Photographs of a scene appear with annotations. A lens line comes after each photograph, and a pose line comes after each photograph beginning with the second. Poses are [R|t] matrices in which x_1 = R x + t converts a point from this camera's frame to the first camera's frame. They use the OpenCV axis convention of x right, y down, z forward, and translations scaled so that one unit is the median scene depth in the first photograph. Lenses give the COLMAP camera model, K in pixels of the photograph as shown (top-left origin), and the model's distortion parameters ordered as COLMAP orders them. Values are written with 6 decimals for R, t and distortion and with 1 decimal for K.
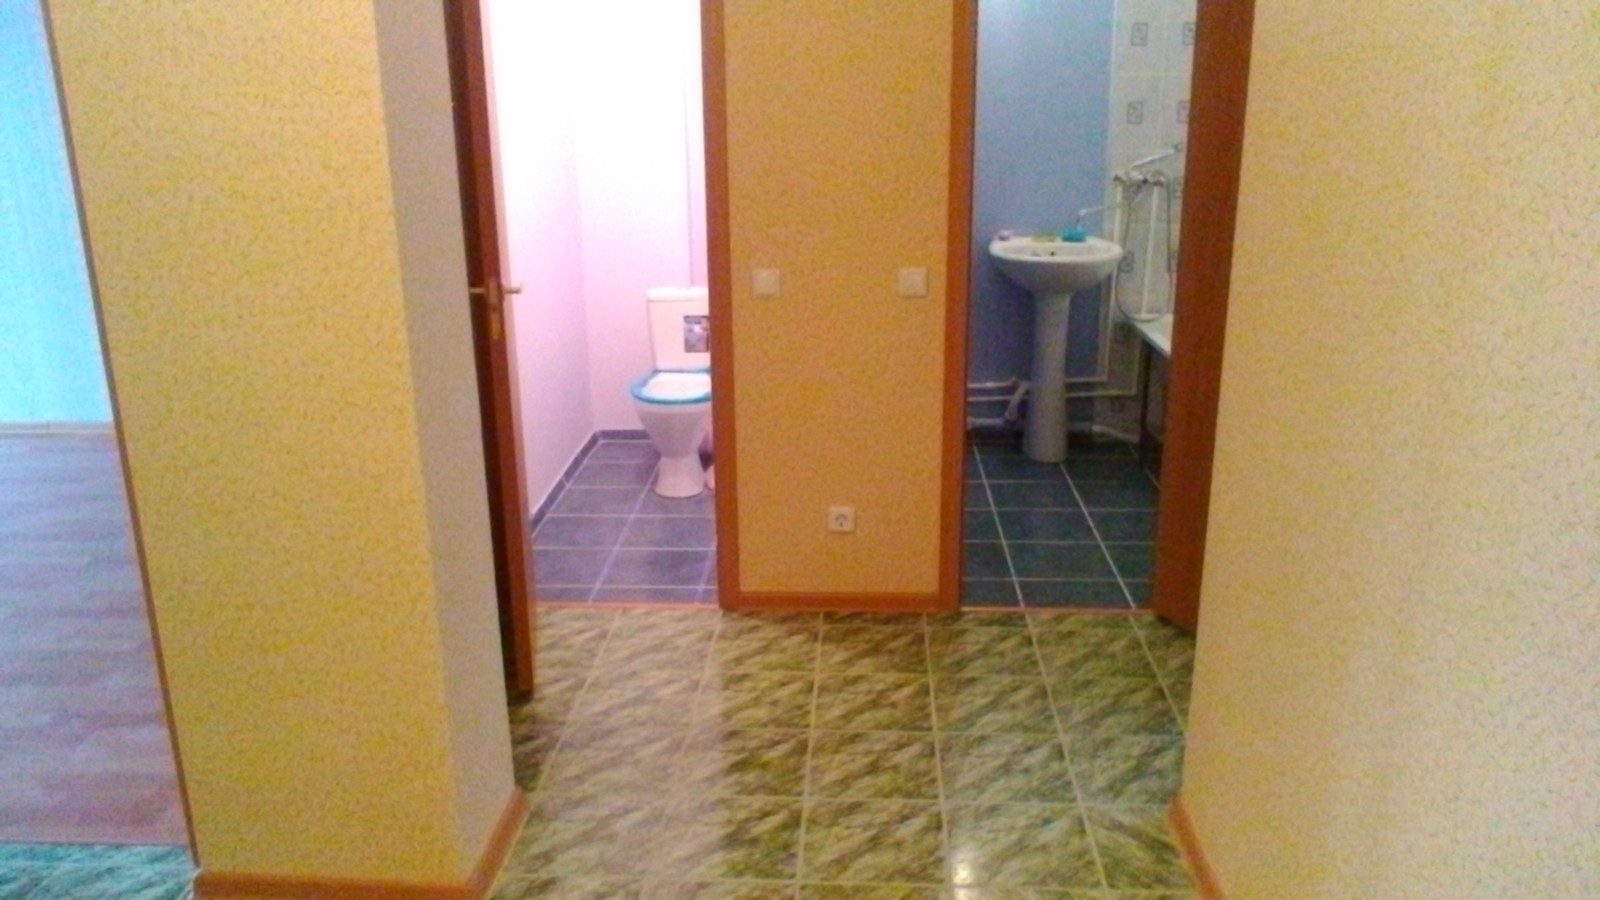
lens RADIAL K [[1228.9, 0, 794.6], [0, 1228.9, 459.6], [0, 0, 1]] dist [-0.027987, -0.010339]
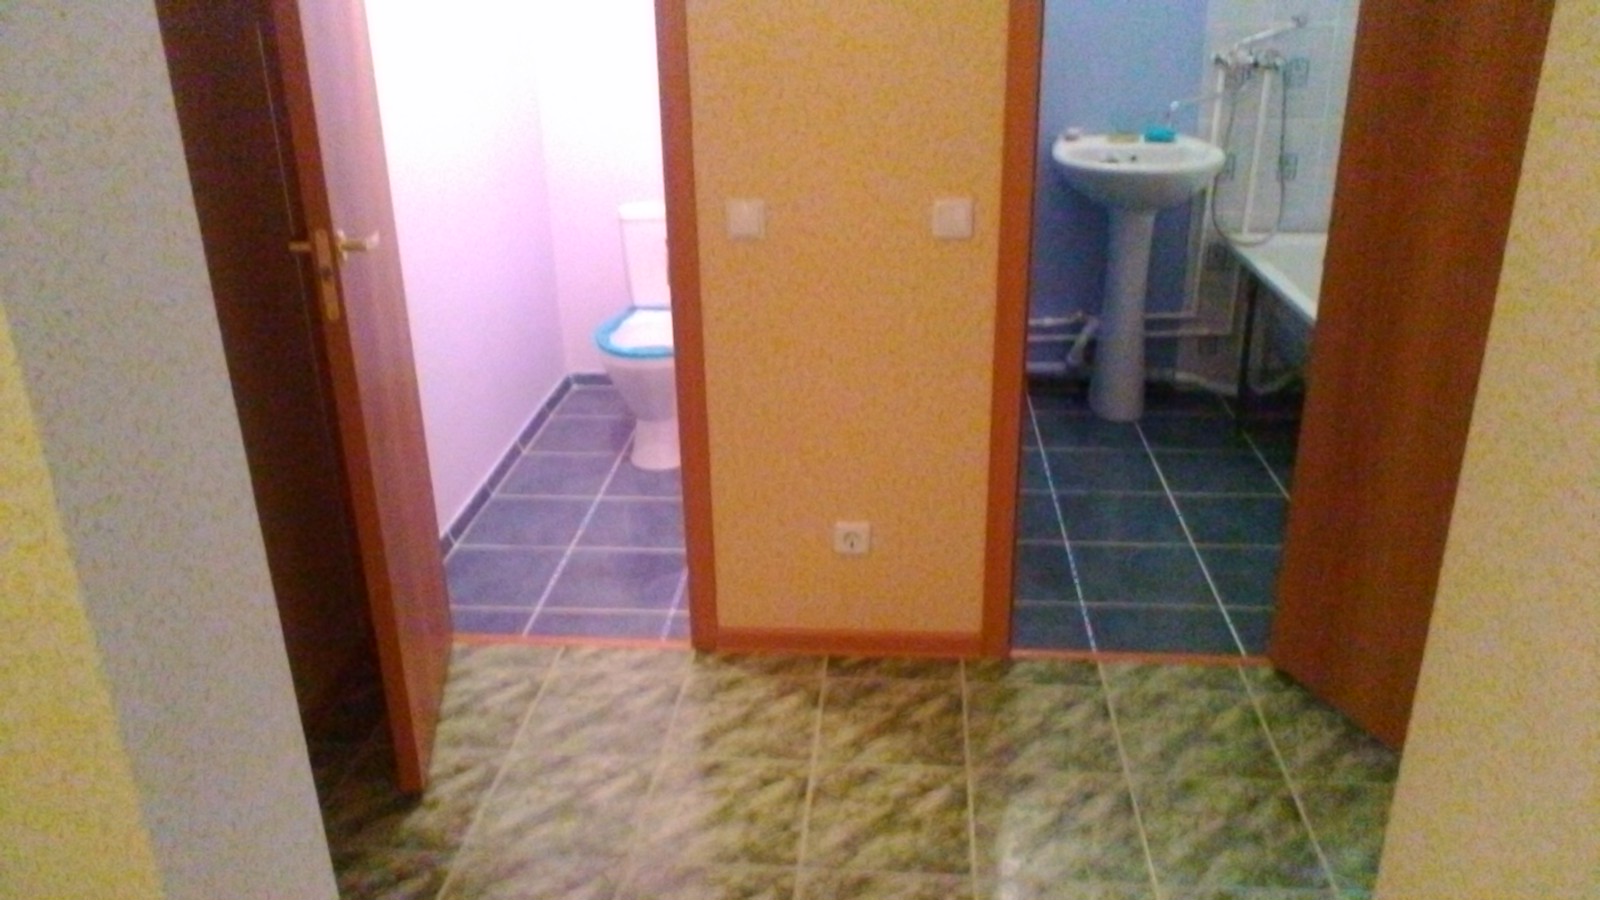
lens RADIAL K [[1228.9, 0, 805.1], [0, 1228.9, 452.3], [0, 0, 1]] dist [-0.027987, -0.010339]
pose [[0.999628, 0.004350, -0.026923, 0.030964], [-0.001857, 0.995762, 0.091944, -0.074689], [0.027209, -0.091860, 0.995400, 0.279905]]
